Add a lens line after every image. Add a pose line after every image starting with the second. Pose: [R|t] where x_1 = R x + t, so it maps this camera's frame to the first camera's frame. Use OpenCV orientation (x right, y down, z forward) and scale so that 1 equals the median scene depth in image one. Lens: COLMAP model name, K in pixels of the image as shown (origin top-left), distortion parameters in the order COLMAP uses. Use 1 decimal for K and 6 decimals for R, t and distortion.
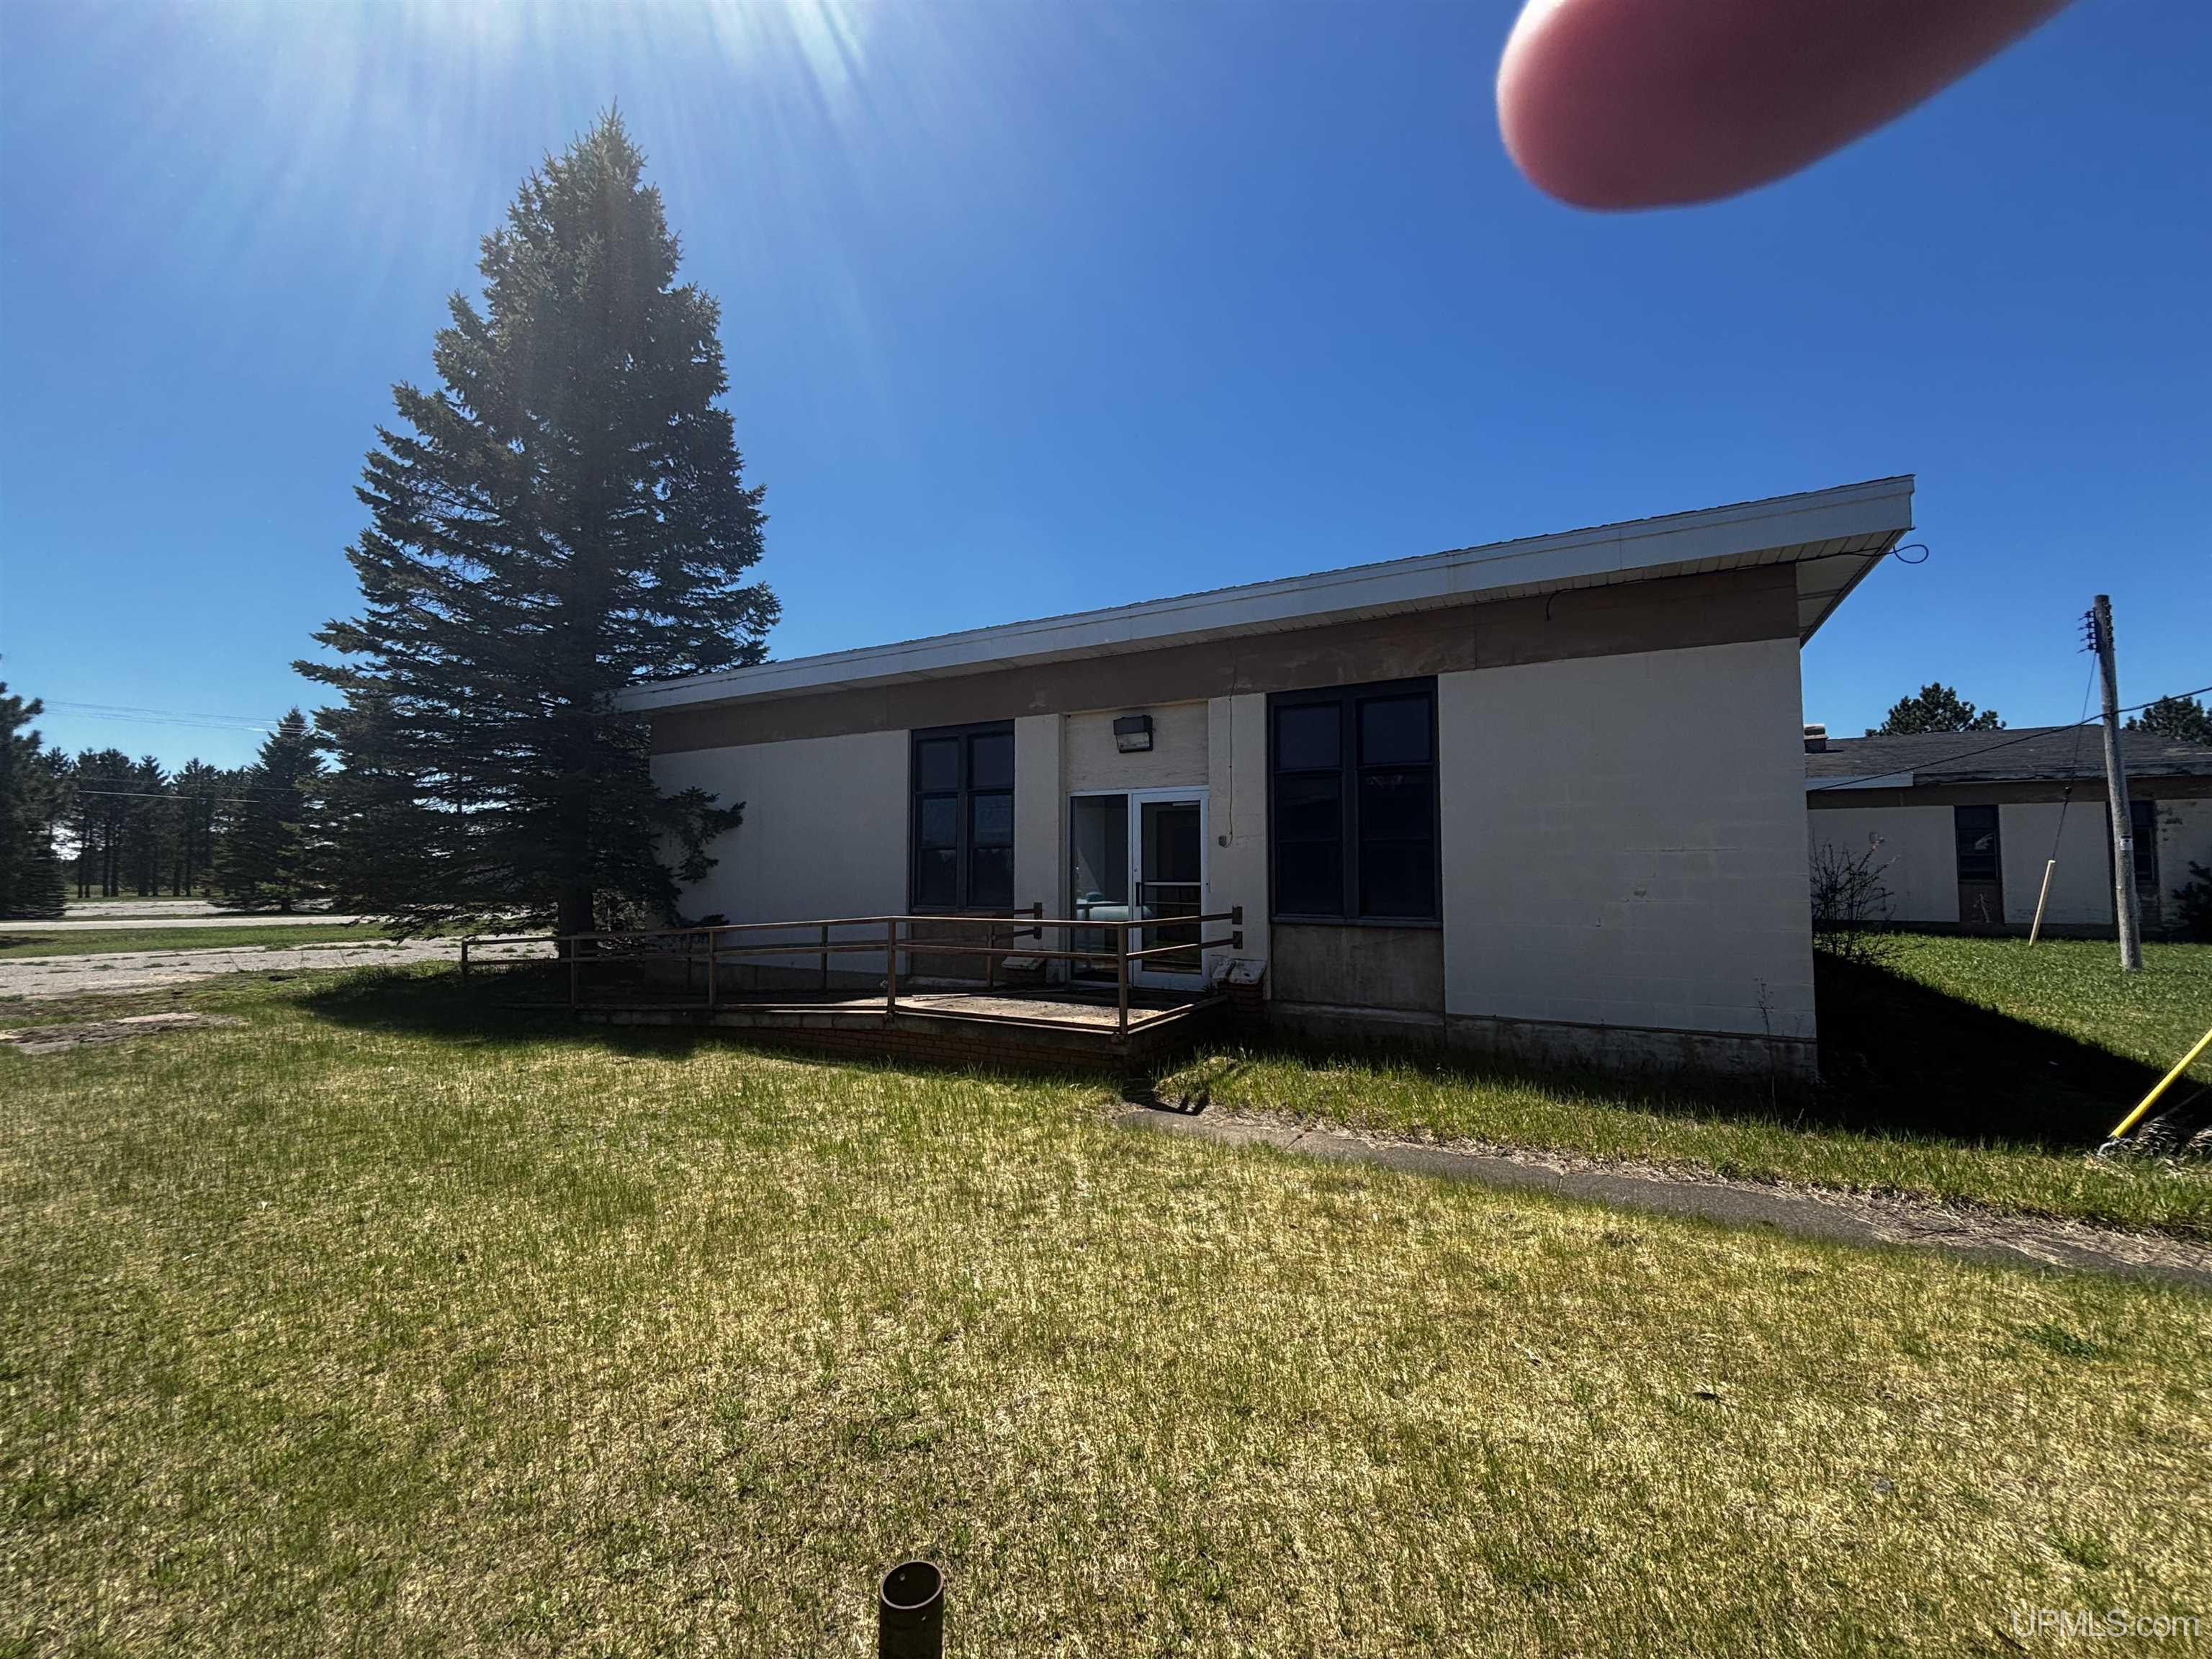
lens RADIAL K [[886.6, 0, 1105.2], [0, 886.6, 827.8], [0, 0, 1]] dist [0.000492, -0.000004]
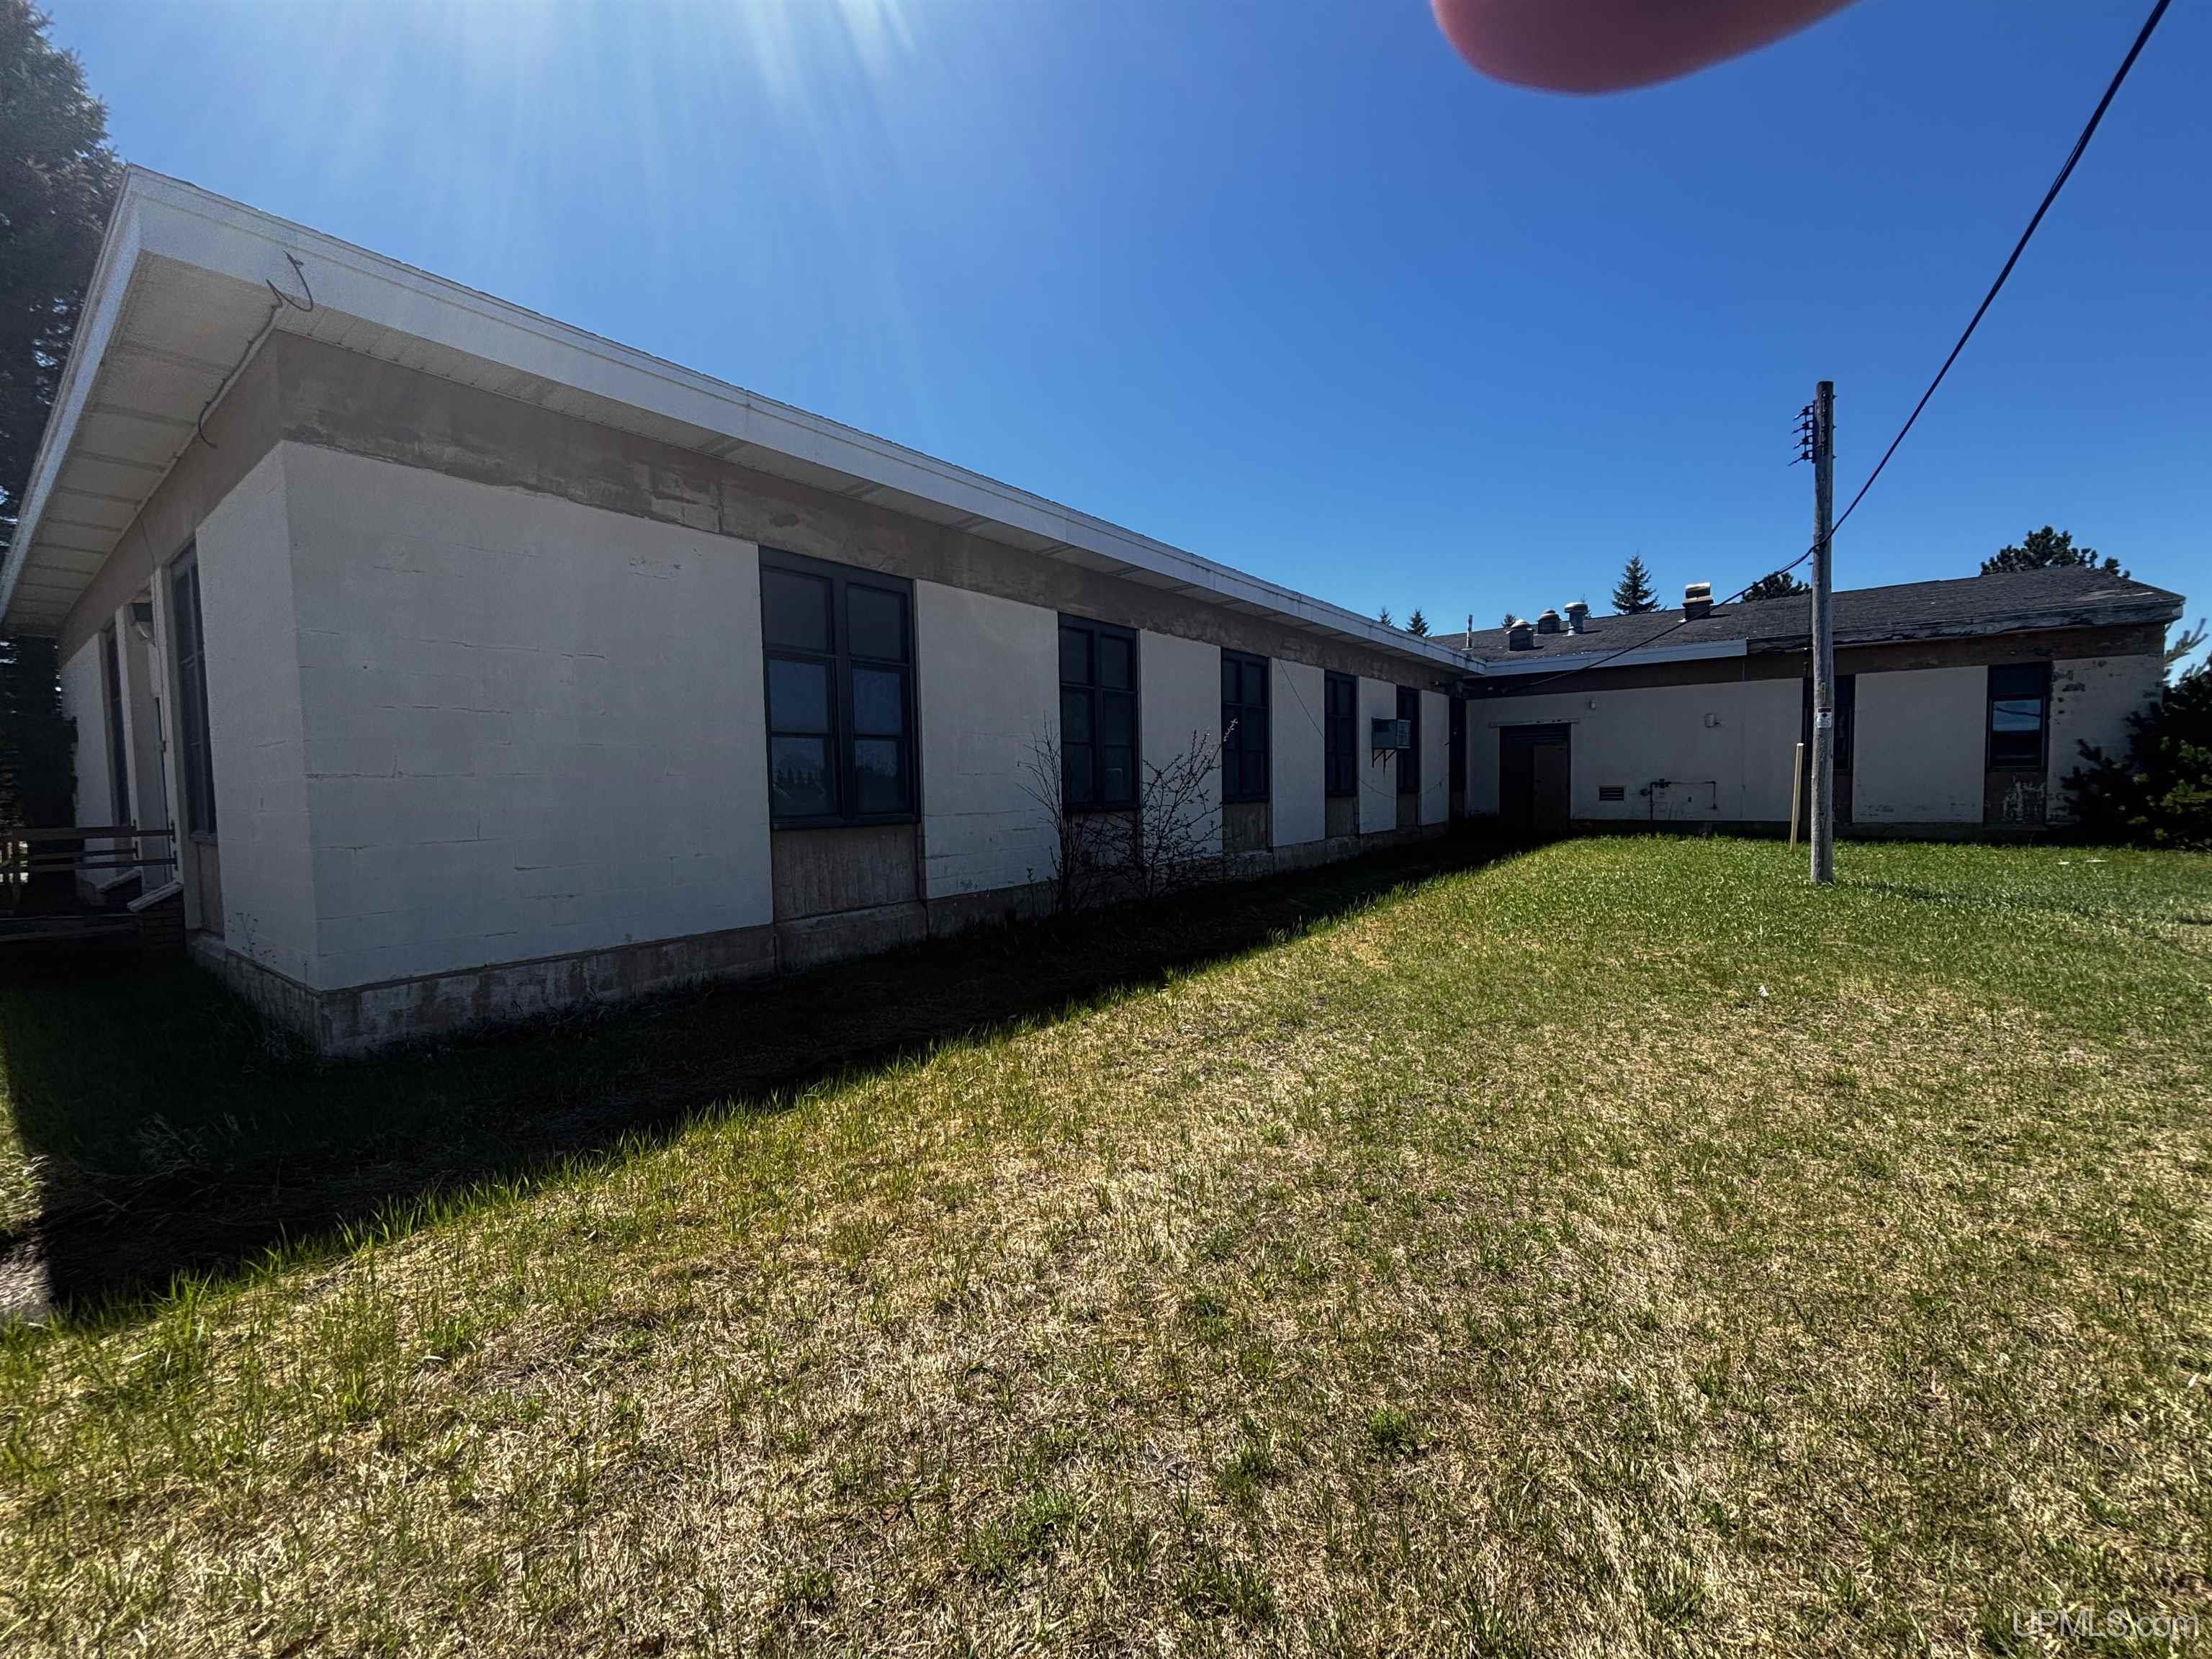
lens RADIAL K [[886.6, 0, 1106.7], [0, 886.6, 835.3], [0, 0, 1]] dist [0.000492, -0.000004]
pose [[0.989384, -0.010682, -0.144931, 0.488146], [0.026889, 0.993531, 0.110333, 0.012270], [0.142815, -0.113058, 0.983271, 0.110654]]
